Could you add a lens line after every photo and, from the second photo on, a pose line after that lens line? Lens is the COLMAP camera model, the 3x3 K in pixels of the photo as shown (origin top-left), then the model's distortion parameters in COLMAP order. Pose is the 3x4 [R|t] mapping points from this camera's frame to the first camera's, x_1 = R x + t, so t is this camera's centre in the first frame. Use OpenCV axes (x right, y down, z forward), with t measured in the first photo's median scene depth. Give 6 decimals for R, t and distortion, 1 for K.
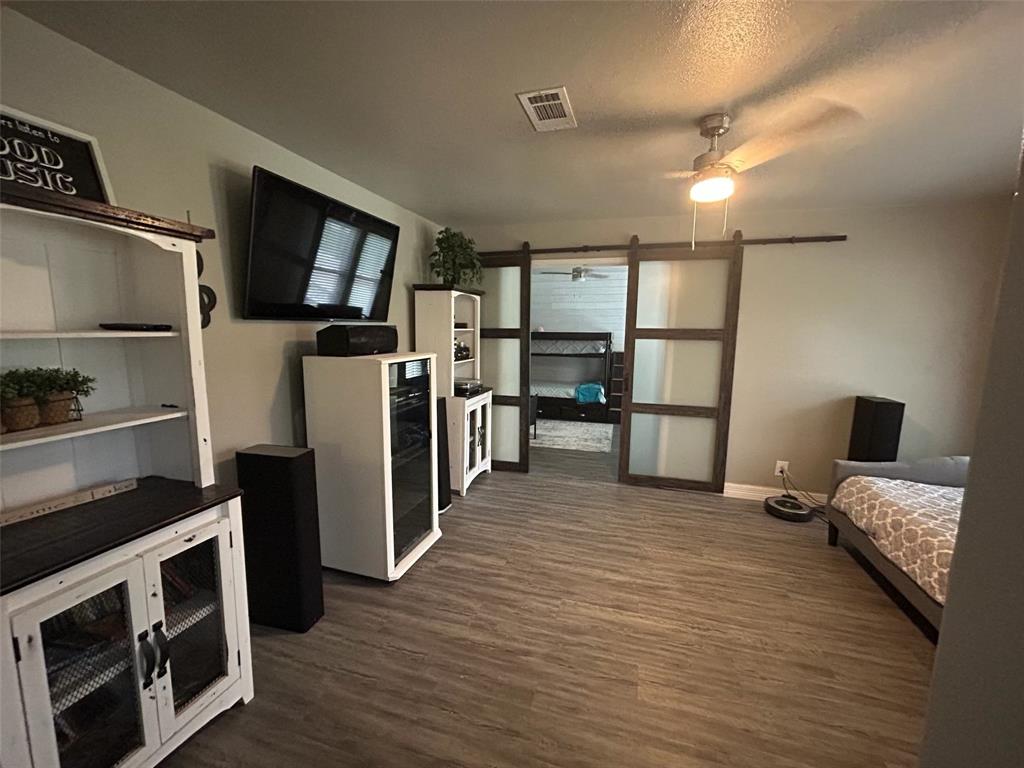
lens RADIAL K [[414.0, 0, 512.0], [0, 414.0, 384.0], [0, 0, 1]] dist [0.000963, 0.000148]
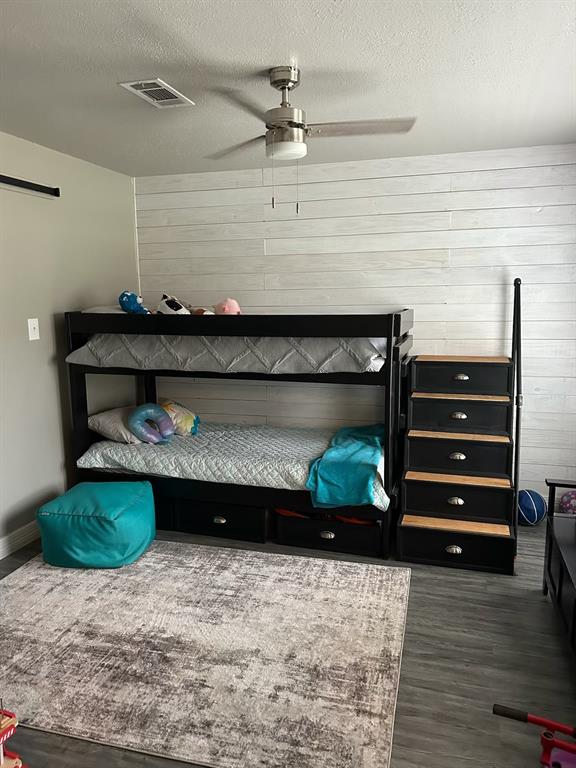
lens RADIAL K [[576.1, 0, 288.0], [0, 576.1, 384.0], [0, 0, 1]] dist [0.026097, -0.003048]
pose [[0.999724, -0.023375, 0.002499, 0.329671], [0.023319, 0.999523, 0.020239, -0.177155], [-0.002971, -0.020175, 0.999792, 1.170906]]
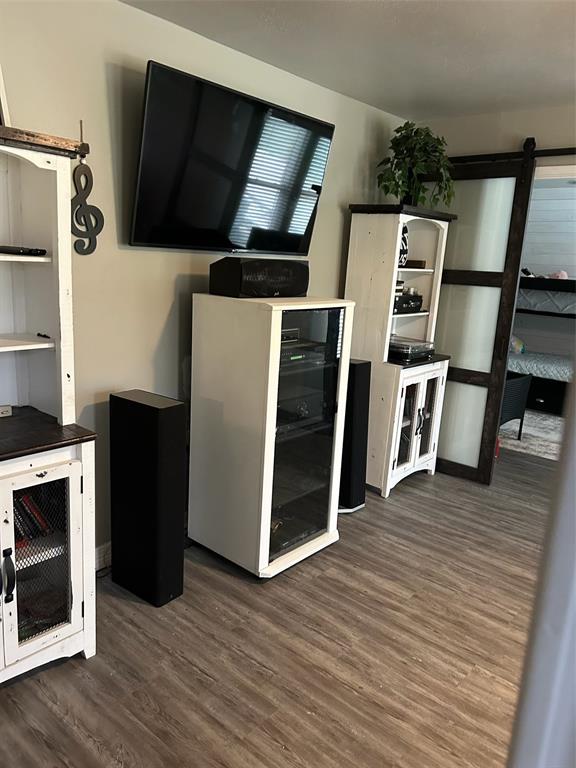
lens RADIAL K [[576.1, 0, 288.0], [0, 576.1, 384.0], [0, 0, 1]] dist [0.026097, -0.003048]
pose [[0.914756, 0.126845, -0.383578, 0.123569], [-0.099679, 0.990943, 0.089979, -0.007439], [0.391518, -0.044074, 0.919114, -0.005067]]
